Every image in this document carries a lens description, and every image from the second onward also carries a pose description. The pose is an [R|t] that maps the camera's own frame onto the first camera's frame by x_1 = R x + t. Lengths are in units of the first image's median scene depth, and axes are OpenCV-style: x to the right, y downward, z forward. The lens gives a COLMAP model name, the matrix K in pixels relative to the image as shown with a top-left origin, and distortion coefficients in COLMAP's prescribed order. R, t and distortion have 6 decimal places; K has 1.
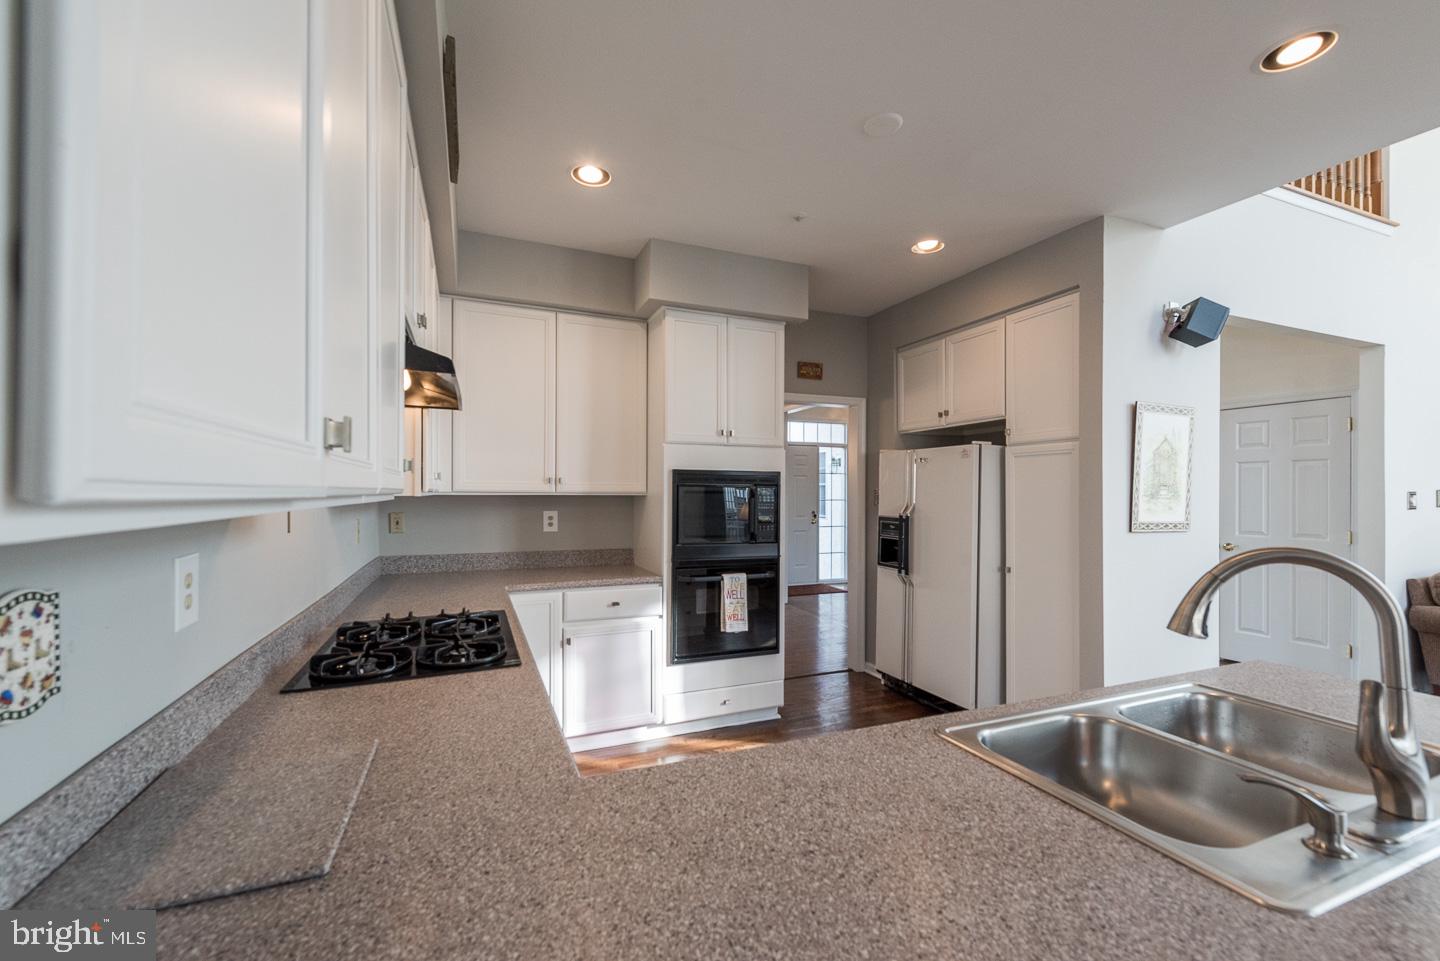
lens RADIAL K [[580.7, 0, 721.2], [0, 580.7, 496.8], [0, 0, 1]] dist [0.001973, -0.000057]
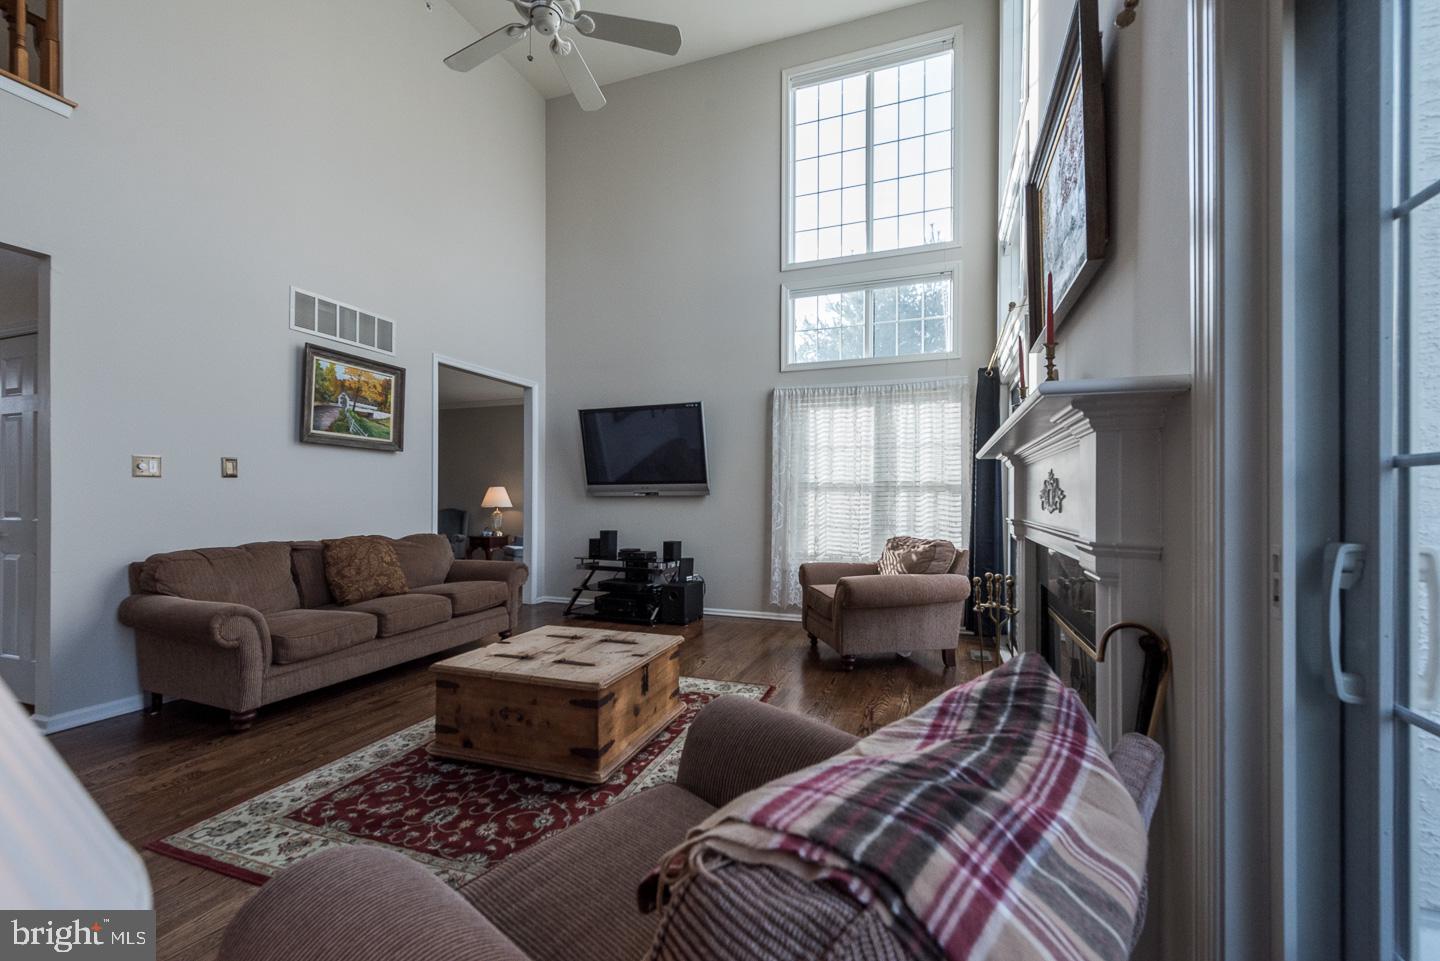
lens RADIAL K [[580.7, 0, 721.2], [0, 580.7, 496.8], [0, 0, 1]] dist [0.001973, -0.000057]
pose [[0.670941, 0.001277, 0.741510, 1.297029], [0.005364, 0.999964, -0.006575, 0.068098], [-0.741491, 0.008389, 0.670910, -0.172810]]
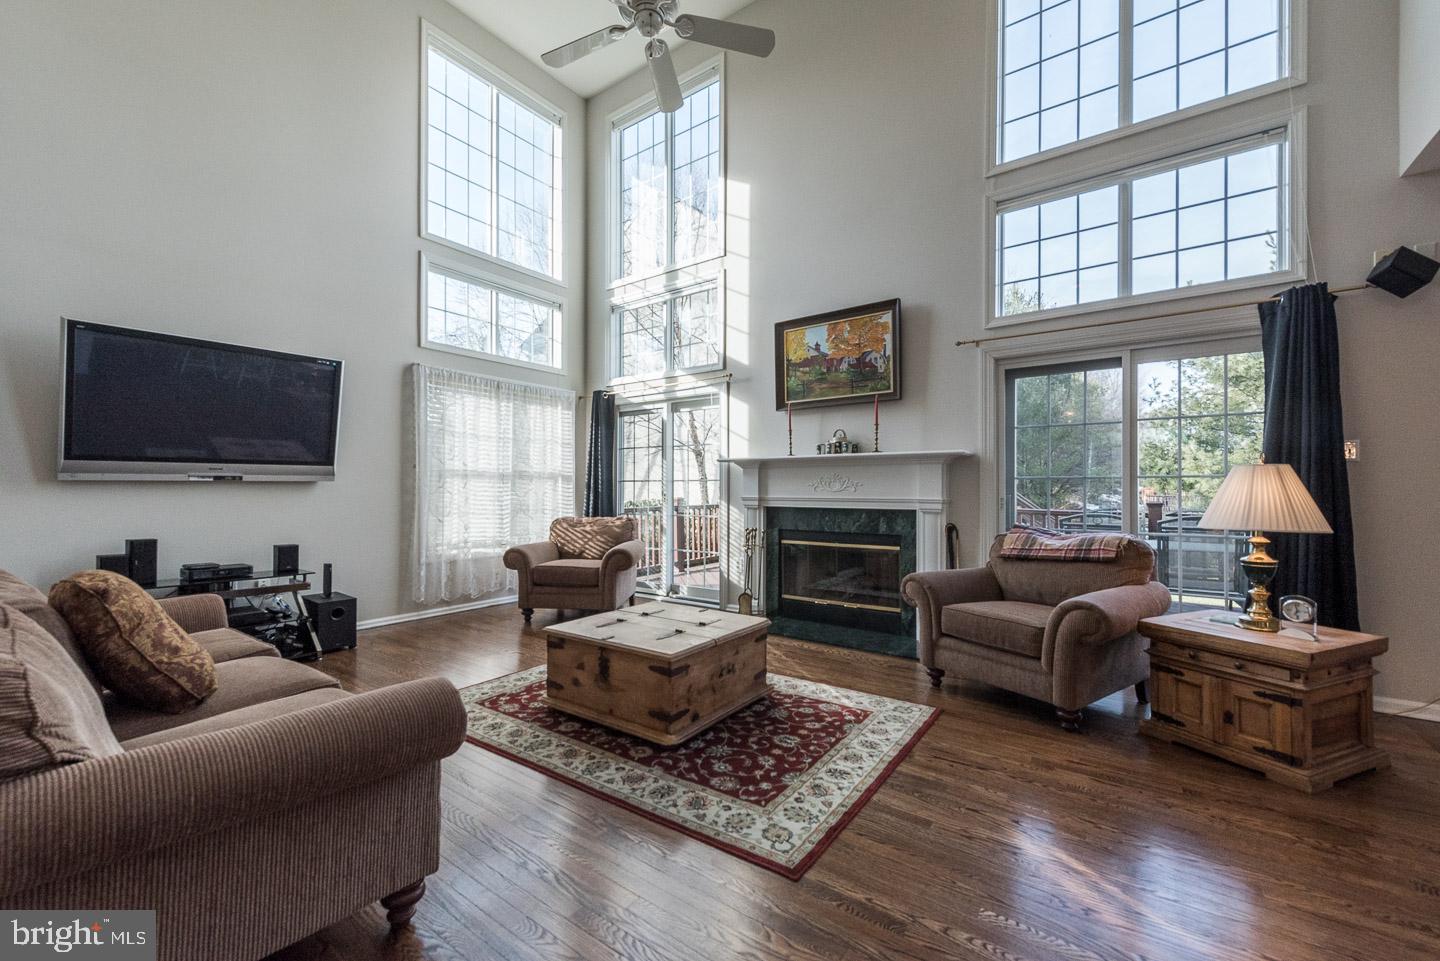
lens RADIAL K [[567.3, 0, 721.7], [0, 567.3, 484.3], [0, 0, 1]] dist [0.009107, 0.000028]
pose [[-0.511397, 0.003674, 0.859337, 0.951791], [0.004208, 0.999990, -0.001772, 0.064829], [-0.859334, 0.002710, -0.511407, 0.935156]]
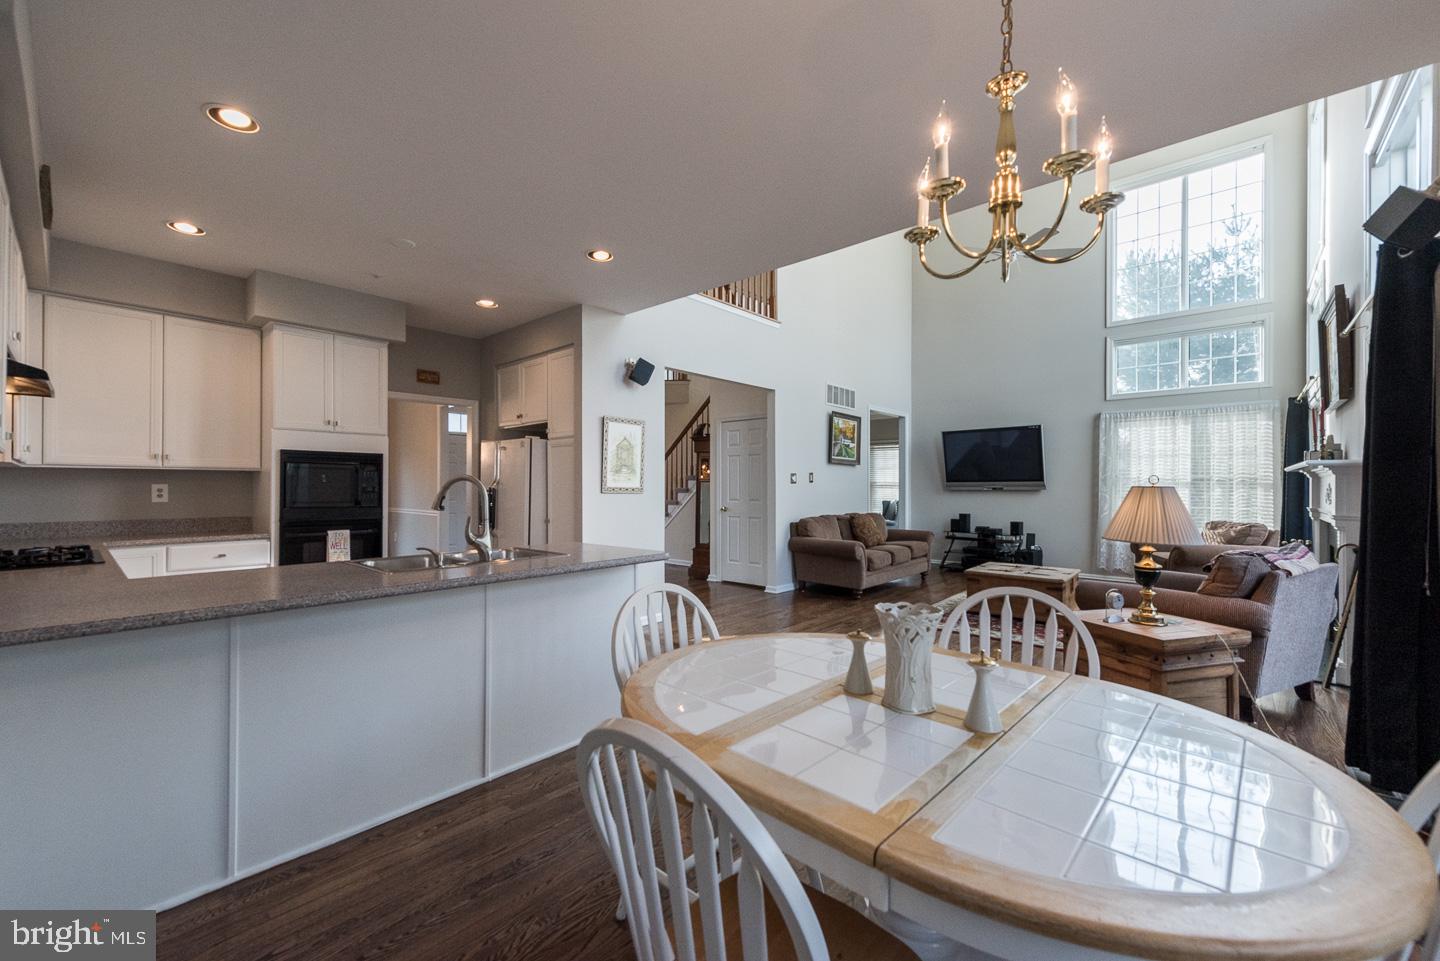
lens RADIAL K [[570.2, 0, 715.0], [0, 570.2, 487.7], [0, 0, 1]] dist [-0.012698, 0.000379]
pose [[0.901105, -0.001964, 0.433596, 0.242629], [0.003467, 0.999990, -0.002675, 0.044155], [-0.433587, 0.003913, 0.901103, -0.545777]]
